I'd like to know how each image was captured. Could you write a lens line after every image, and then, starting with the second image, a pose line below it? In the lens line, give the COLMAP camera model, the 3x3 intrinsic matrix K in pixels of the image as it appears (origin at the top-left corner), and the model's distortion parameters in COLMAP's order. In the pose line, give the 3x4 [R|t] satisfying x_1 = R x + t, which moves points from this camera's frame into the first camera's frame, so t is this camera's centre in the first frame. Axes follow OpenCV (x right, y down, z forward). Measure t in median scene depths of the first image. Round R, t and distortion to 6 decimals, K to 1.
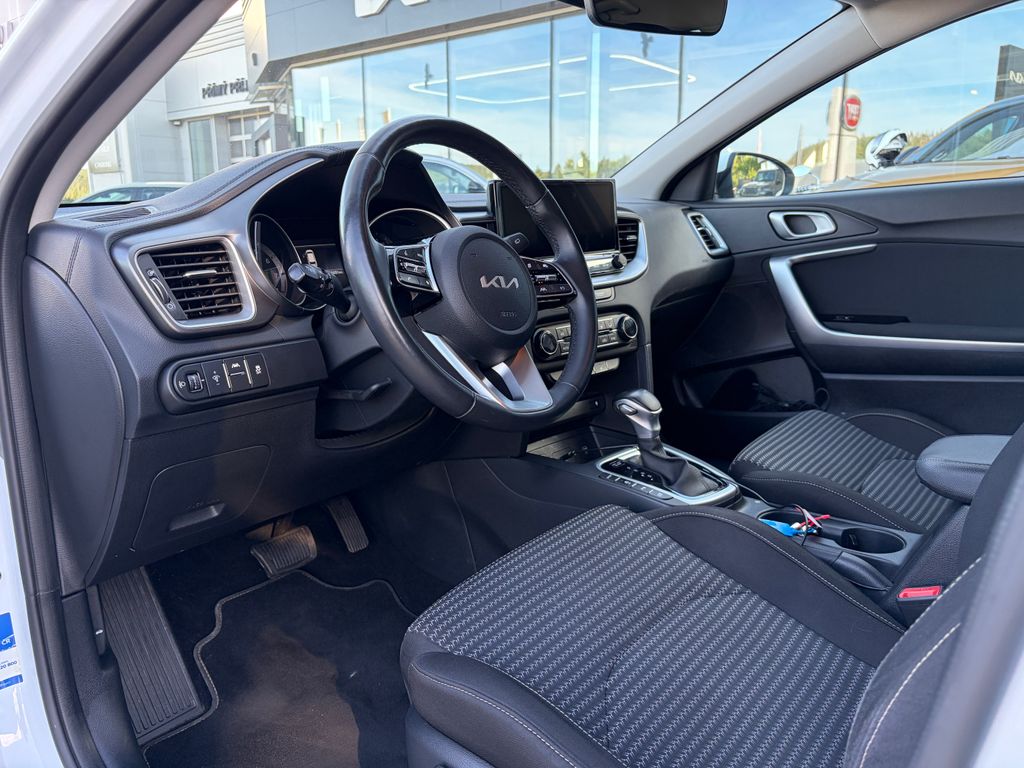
lens RADIAL K [[783.0, 0, 512.0], [0, 783.0, 384.0], [0, 0, 1]] dist [0.003272, -0.003906]
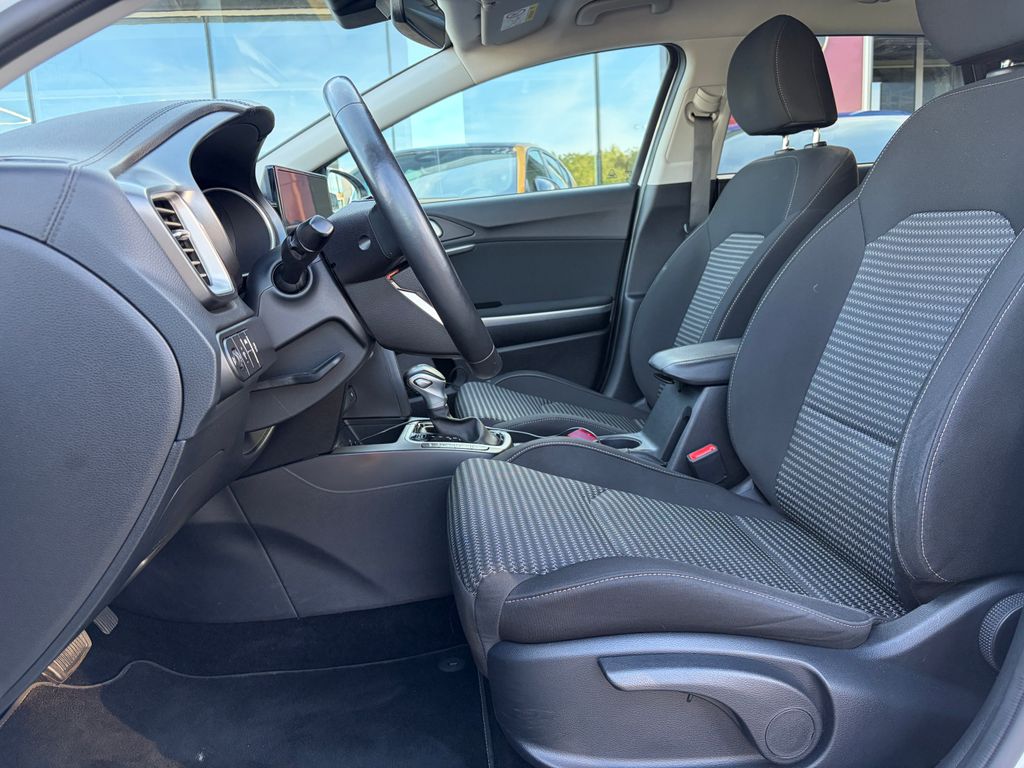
lens RADIAL K [[783.0, 0, 512.0], [0, 783.0, 384.0], [0, 0, 1]] dist [0.003272, -0.003906]
pose [[0.703337, -0.147516, 0.695382, -0.476245], [0.195884, 0.980577, 0.009892, 0.043827], [-0.683335, 0.129257, 0.718572, 0.136283]]
